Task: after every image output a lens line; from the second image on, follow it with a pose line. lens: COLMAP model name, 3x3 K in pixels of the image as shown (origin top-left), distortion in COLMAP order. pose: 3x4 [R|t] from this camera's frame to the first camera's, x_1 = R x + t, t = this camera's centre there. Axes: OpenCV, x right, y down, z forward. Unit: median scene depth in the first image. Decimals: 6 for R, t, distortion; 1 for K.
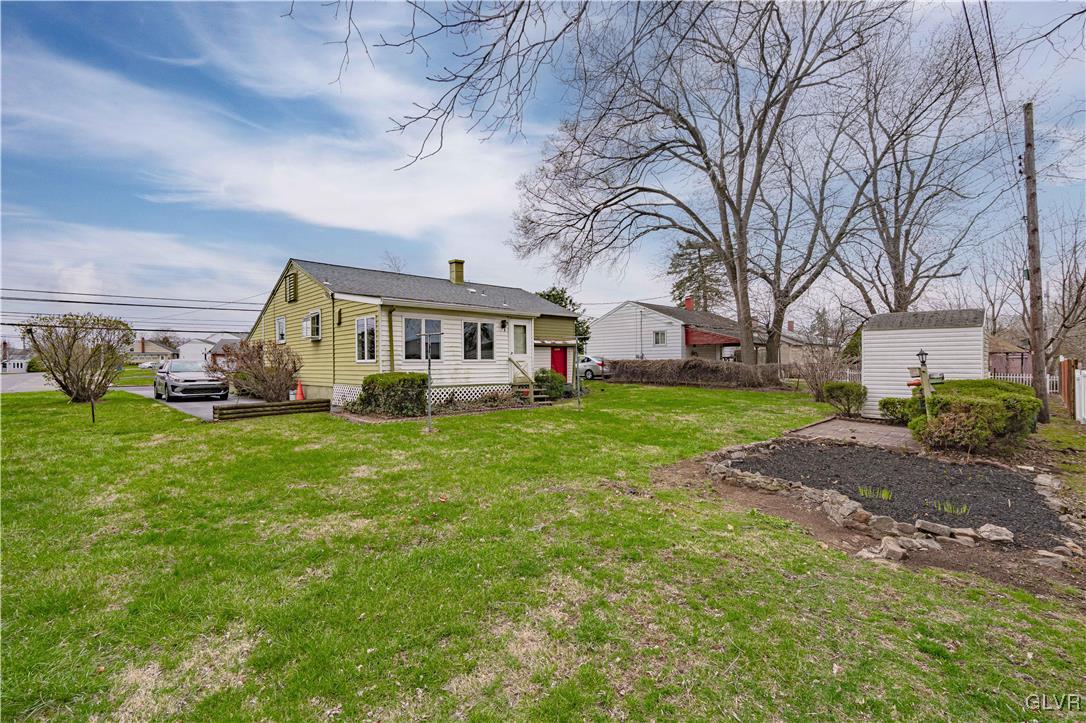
lens RADIAL K [[497.6, 0, 542.6], [0, 497.6, 359.0], [0, 0, 1]] dist [-0.003214, 0.000829]
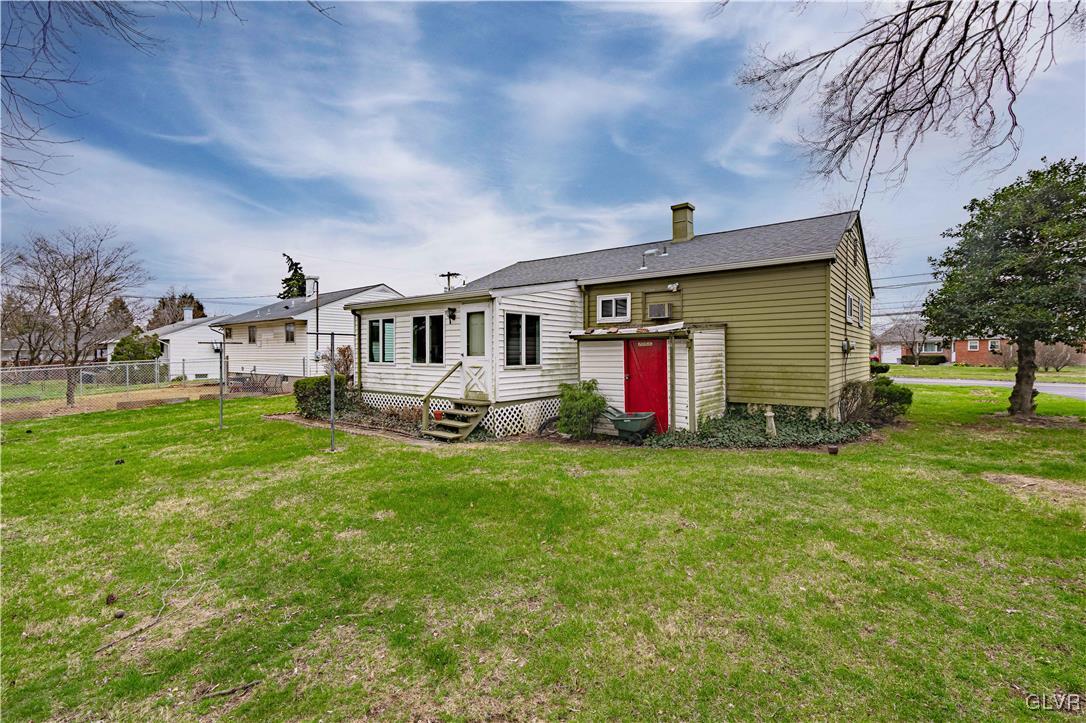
lens RADIAL K [[497.6, 0, 539.6], [0, 497.6, 353.7], [0, 0, 1]] dist [-0.003214, 0.000829]
pose [[0.111494, 0.011114, -0.993703, 0.645398], [0.008988, 0.999885, 0.012191, -0.021410], [0.993725, -0.010291, 0.111381, 1.060773]]
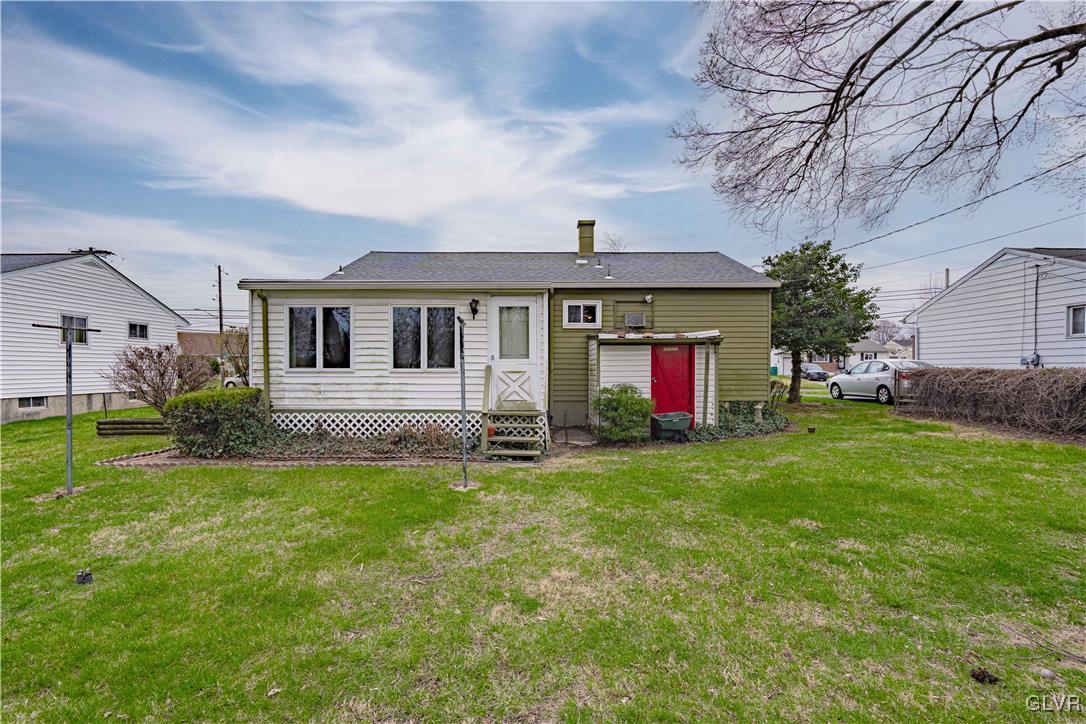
lens RADIAL K [[506.6, 0, 541.0], [0, 506.6, 372.9], [0, 0, 1]] dist [-0.003197, -0.000039]
pose [[0.716591, 0.015823, -0.697314, 0.389260], [-0.001332, 0.999772, 0.021318, -0.006848], [0.697492, -0.014348, 0.716449, 0.645129]]
